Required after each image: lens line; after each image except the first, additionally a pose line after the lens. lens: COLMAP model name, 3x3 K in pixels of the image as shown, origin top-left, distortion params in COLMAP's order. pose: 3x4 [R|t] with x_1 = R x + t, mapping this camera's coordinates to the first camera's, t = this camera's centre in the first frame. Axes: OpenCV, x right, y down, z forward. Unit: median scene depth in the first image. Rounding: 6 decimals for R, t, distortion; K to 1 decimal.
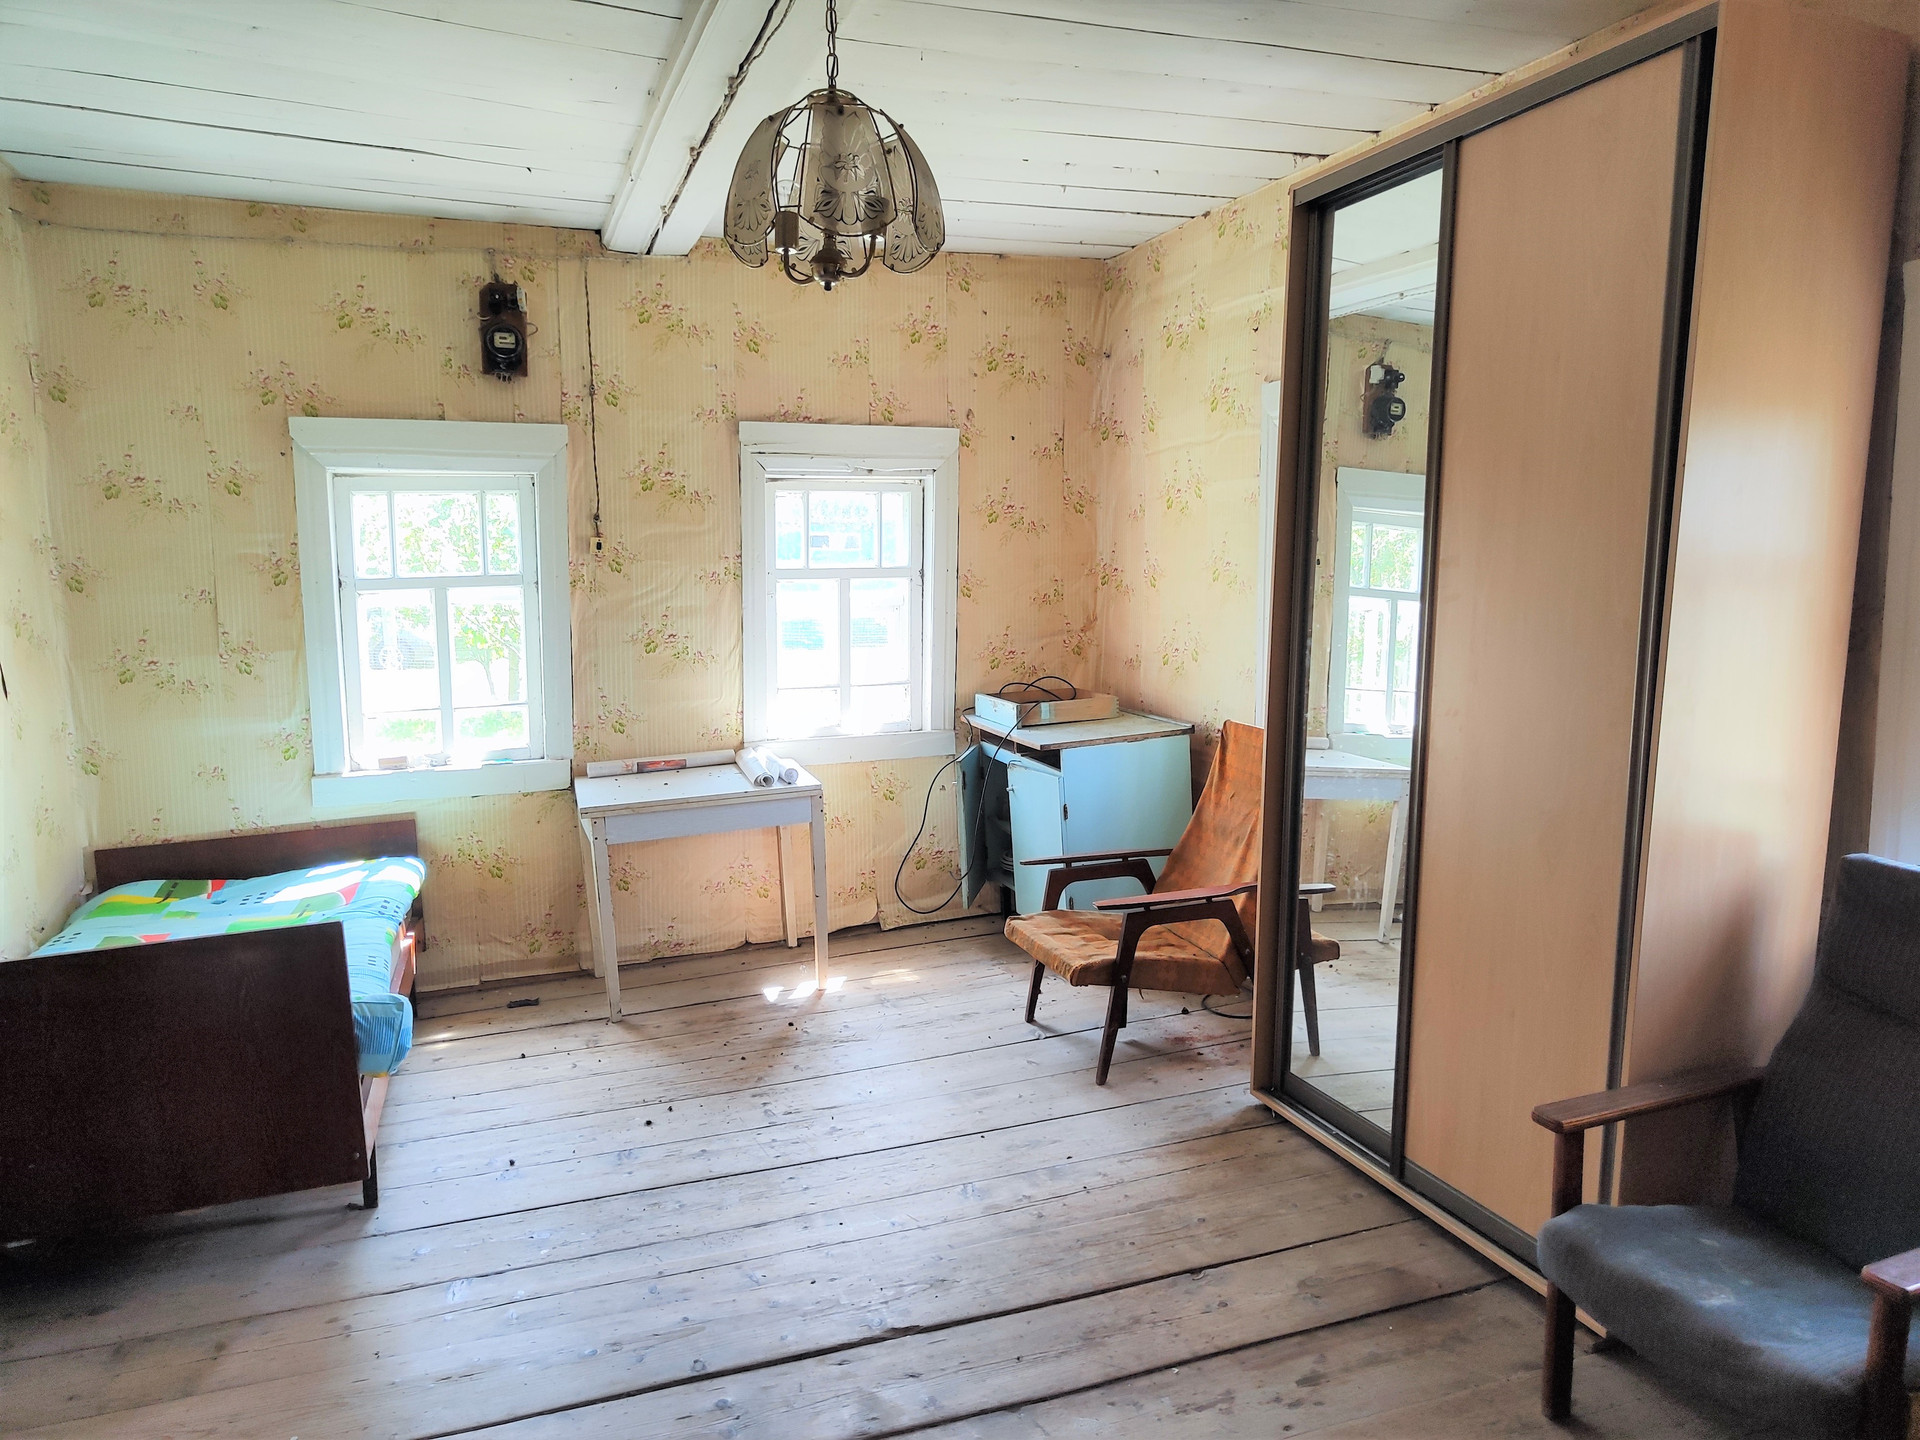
lens RADIAL K [[1281.9, 0, 959.0], [0, 1281.9, 721.7], [0, 0, 1]] dist [0.015624, -0.013276]
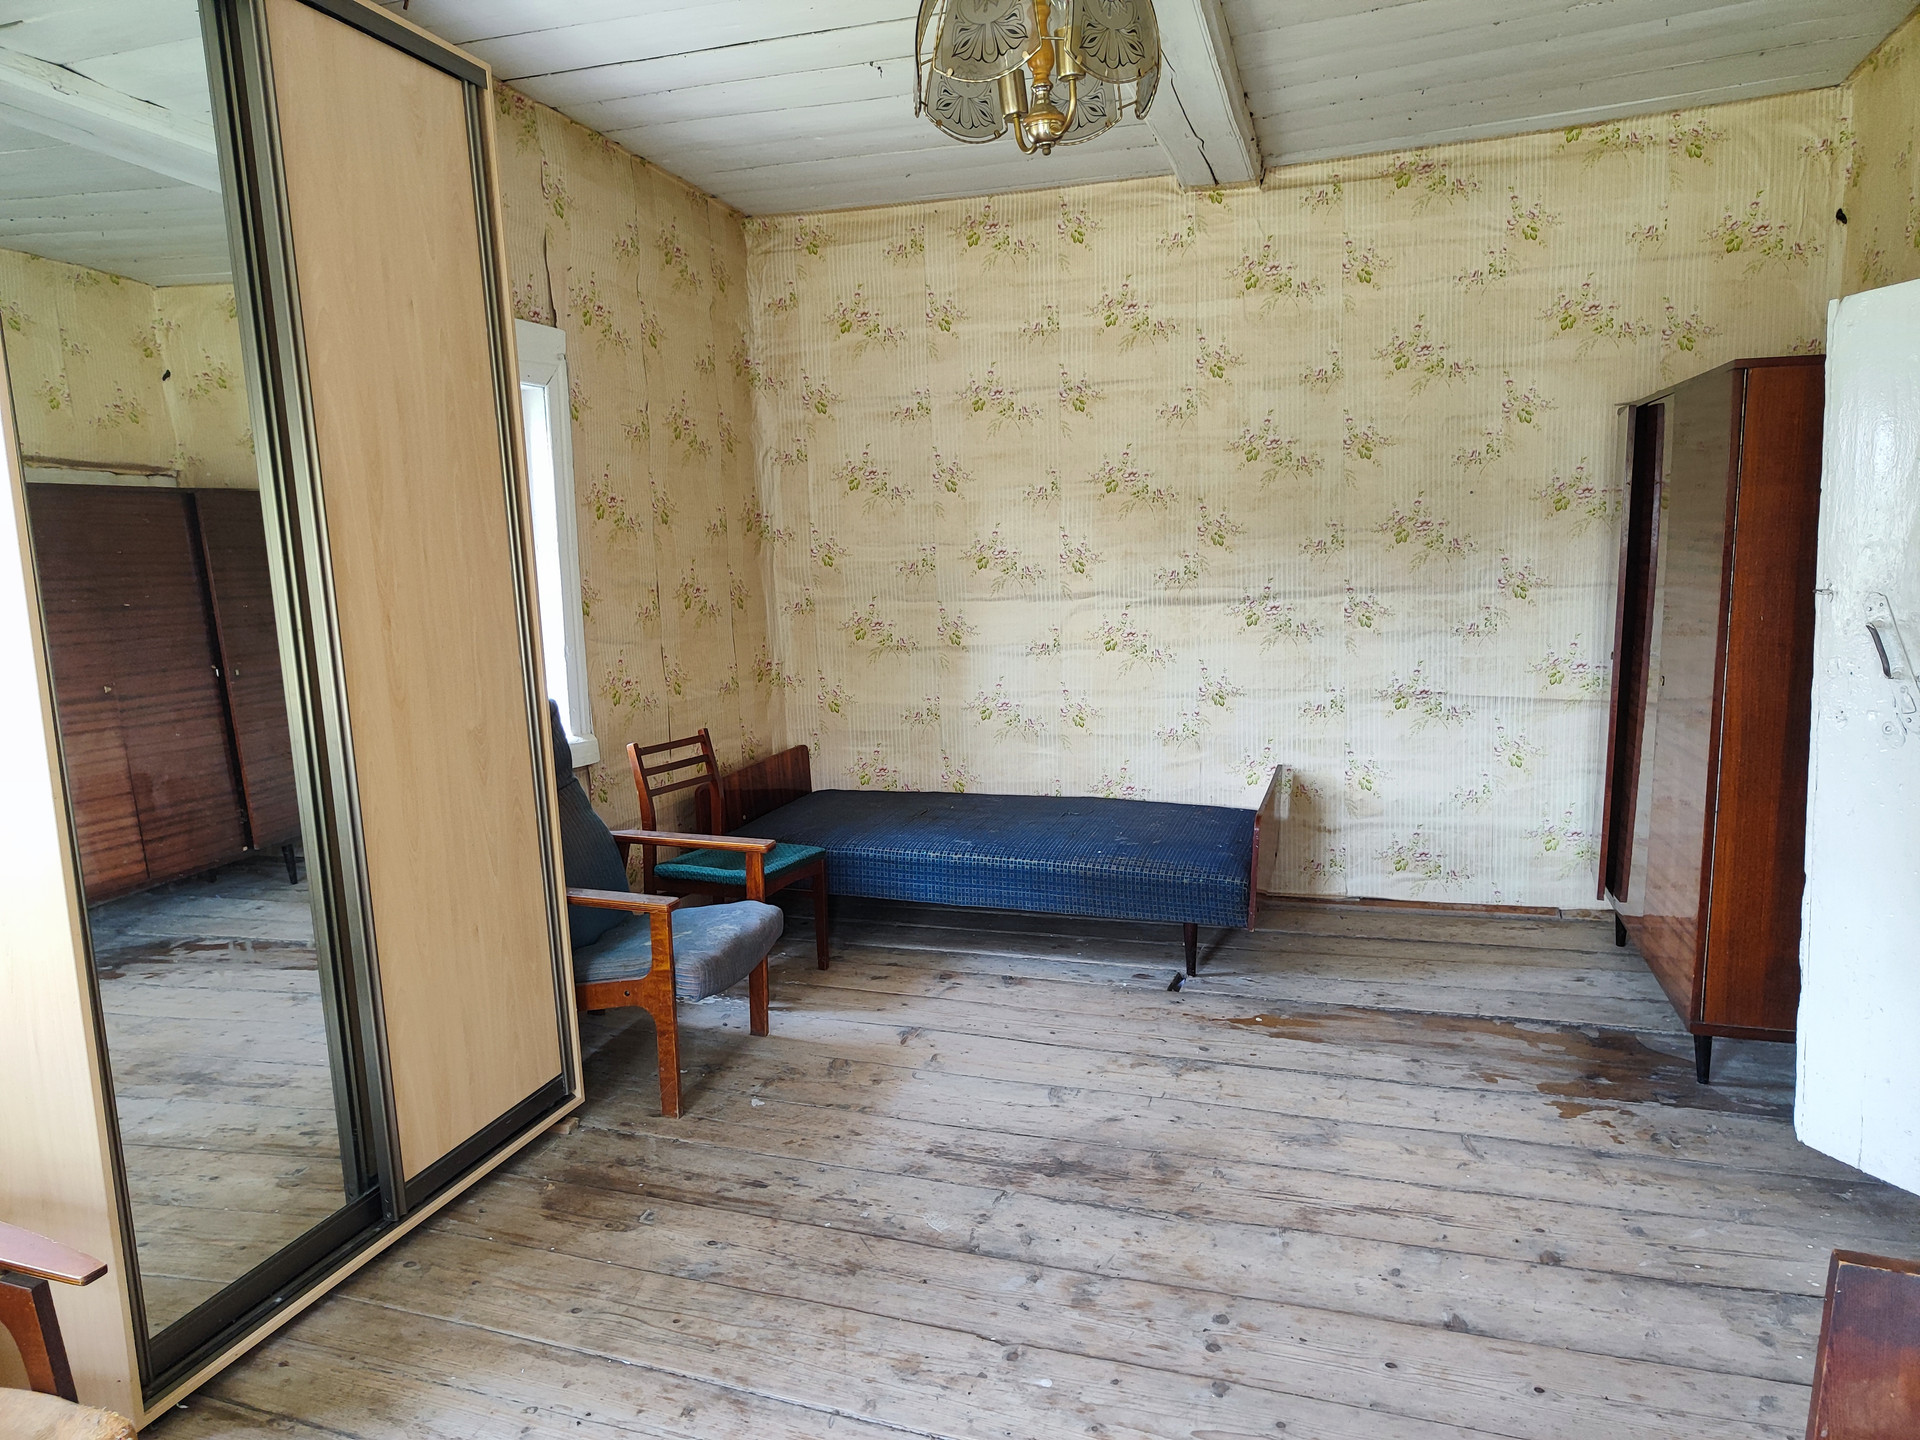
lens RADIAL K [[1281.9, 0, 961.2], [0, 1281.9, 729.3], [0, 0, 1]] dist [0.015624, -0.013276]
pose [[-0.781799, -0.089810, 0.617028, -0.463285], [0.095636, 0.960592, 0.260991, -0.153059], [-0.616152, 0.263052, -0.742401, 1.326943]]
